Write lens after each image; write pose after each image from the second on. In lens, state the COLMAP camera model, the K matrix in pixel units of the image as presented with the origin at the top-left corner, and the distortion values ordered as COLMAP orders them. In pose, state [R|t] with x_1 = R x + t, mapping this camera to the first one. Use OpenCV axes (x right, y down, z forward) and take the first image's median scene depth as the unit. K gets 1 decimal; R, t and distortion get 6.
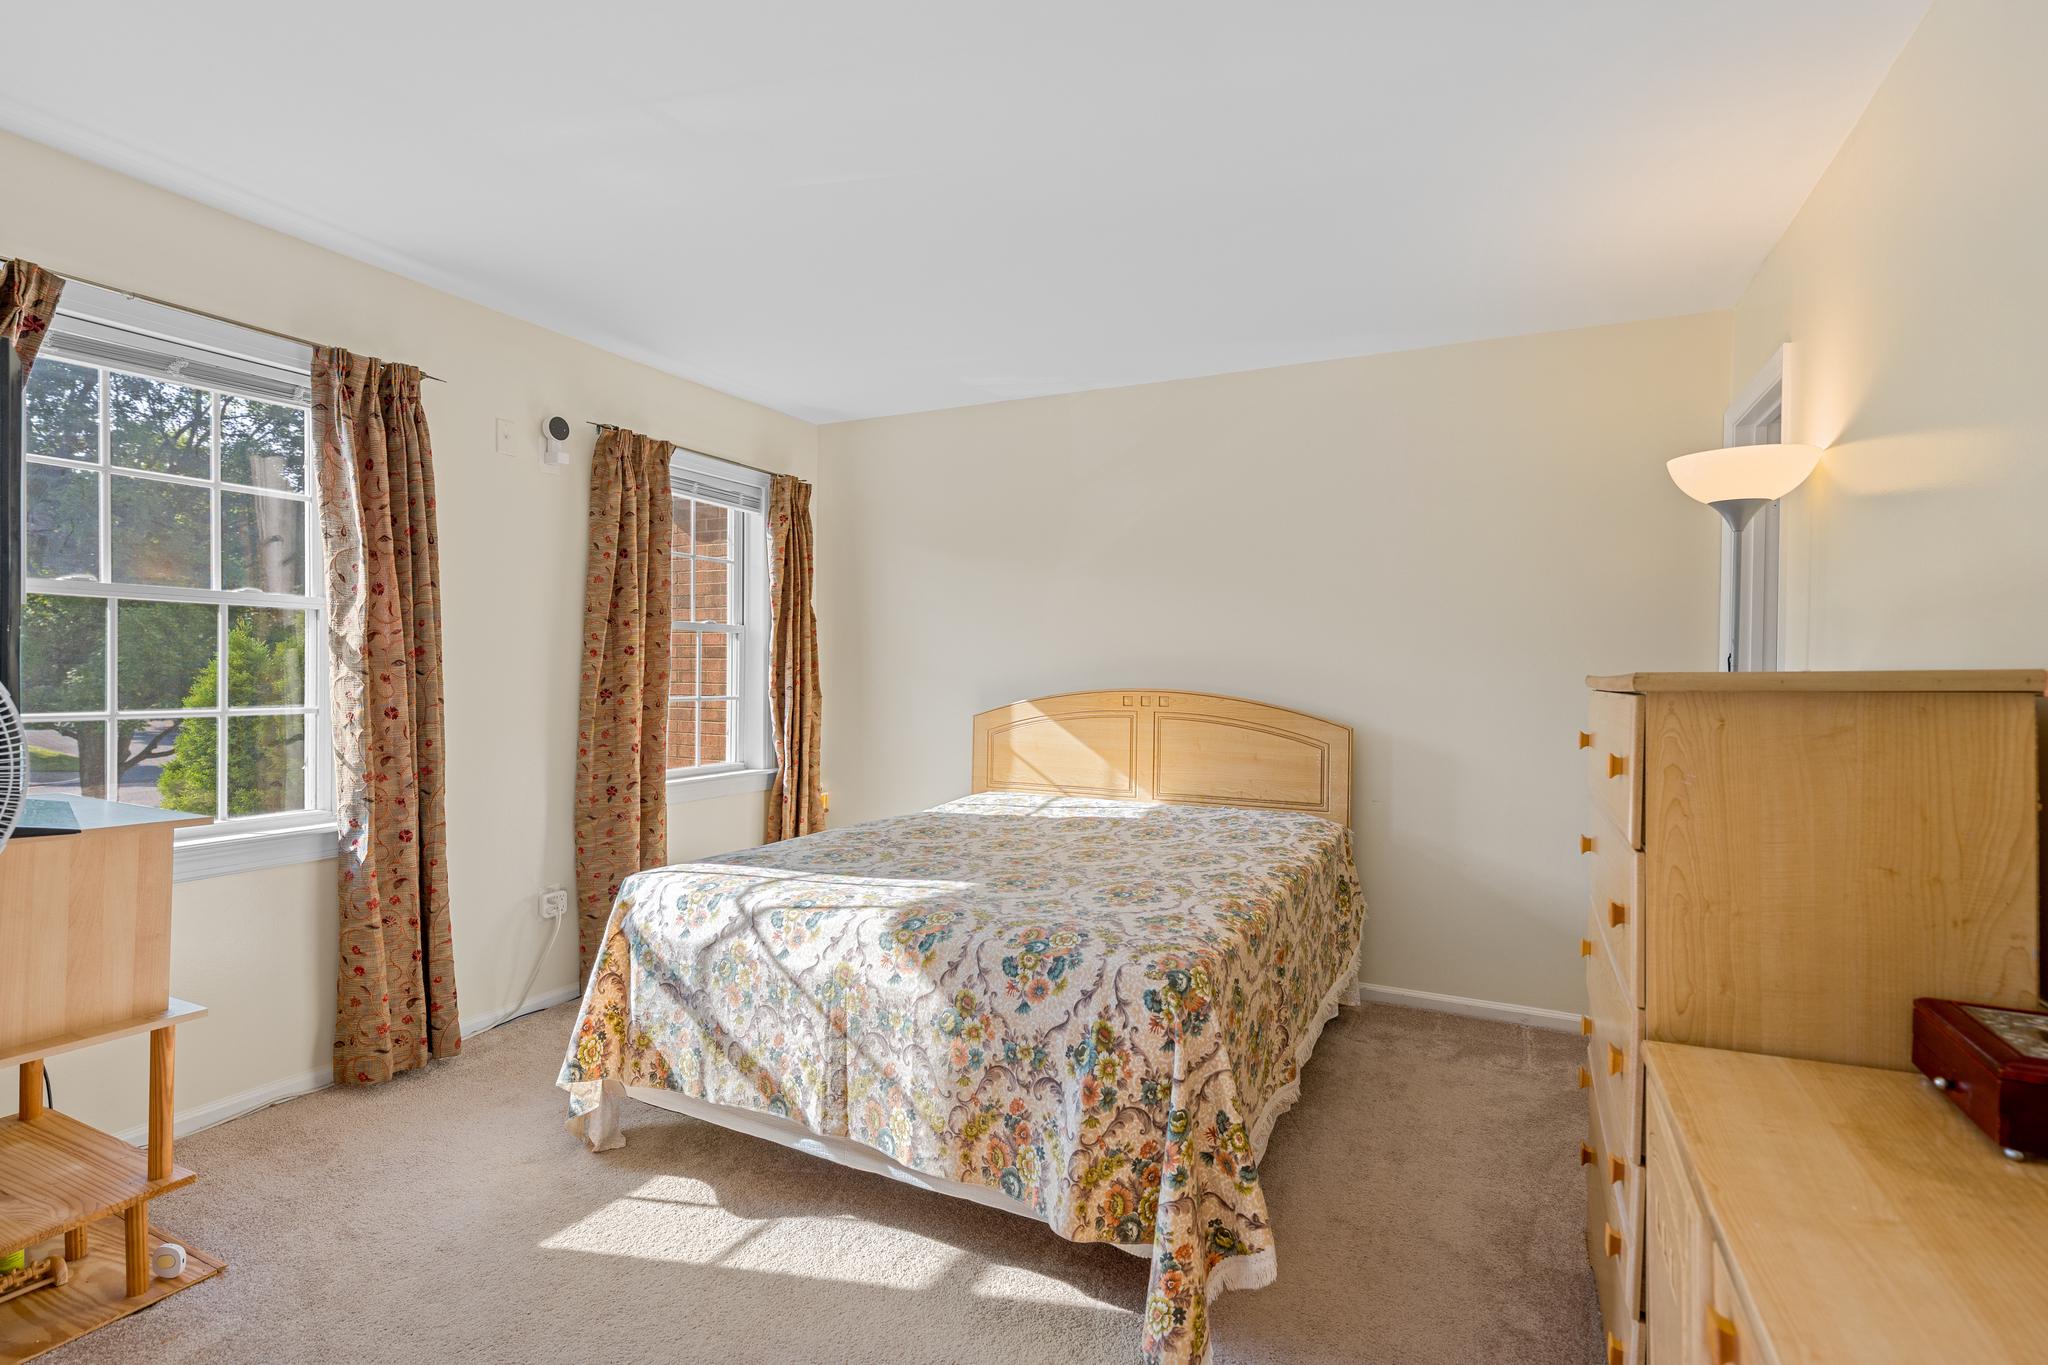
lens RADIAL K [[971.1, 0, 1025.6], [0, 971.1, 669.9], [0, 0, 1]] dist [-0.000275, -0.000963]
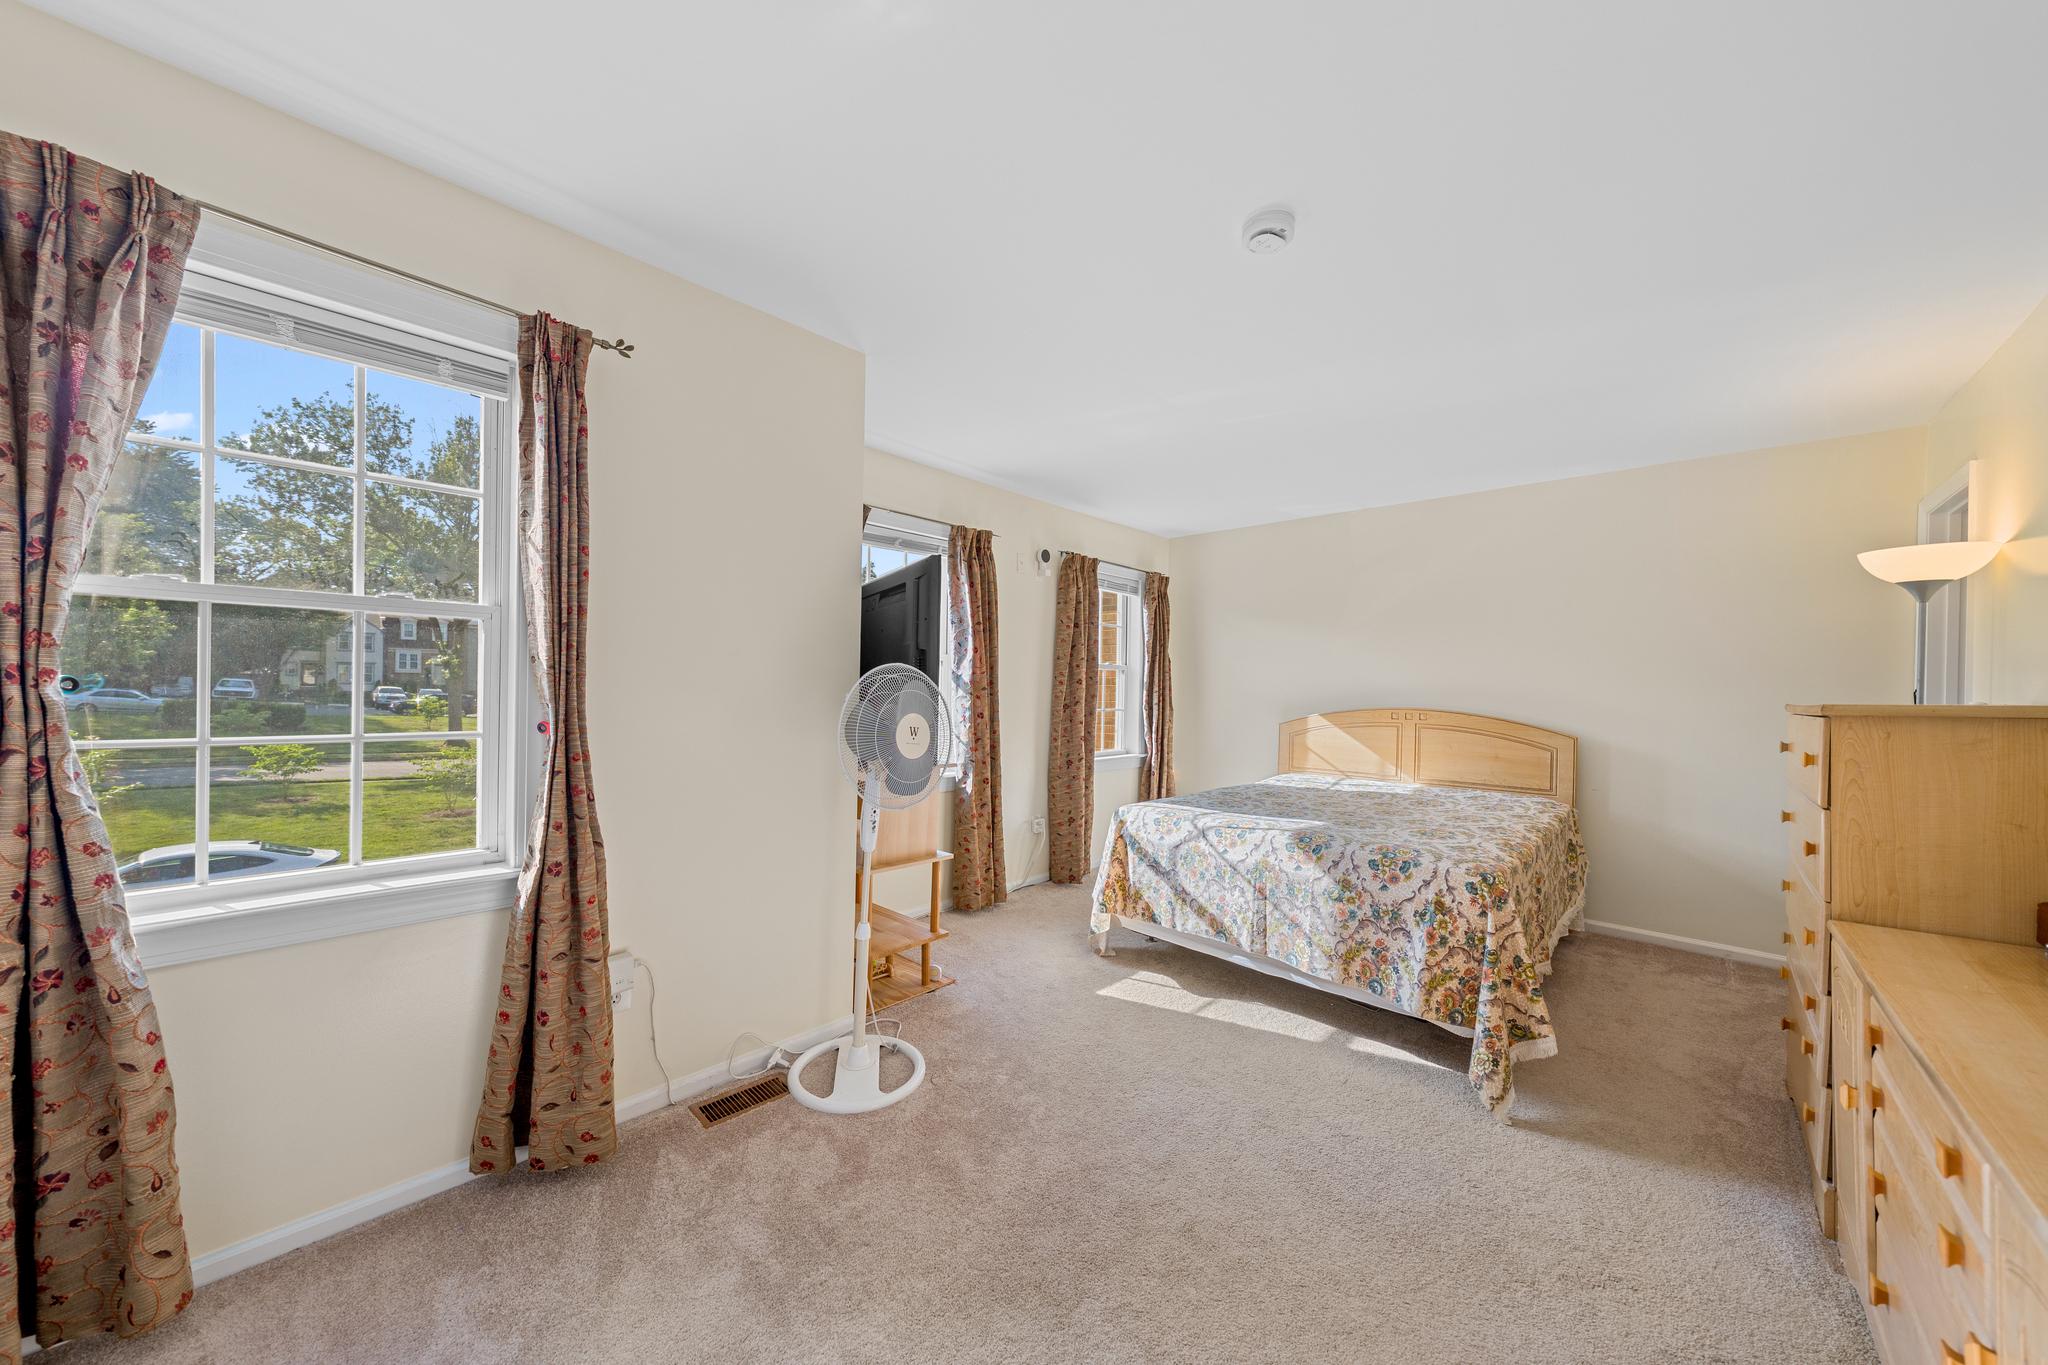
lens RADIAL K [[703.4, 0, 1024.0], [0, 703.4, 682.5], [0, 0, 1]] dist [-0.008268, 0.001561]
pose [[0.954411, 0.003963, -0.298468, -0.169881], [-0.007260, 0.999924, -0.009937, -0.006604], [0.298406, 0.011650, 0.954368, -0.289214]]
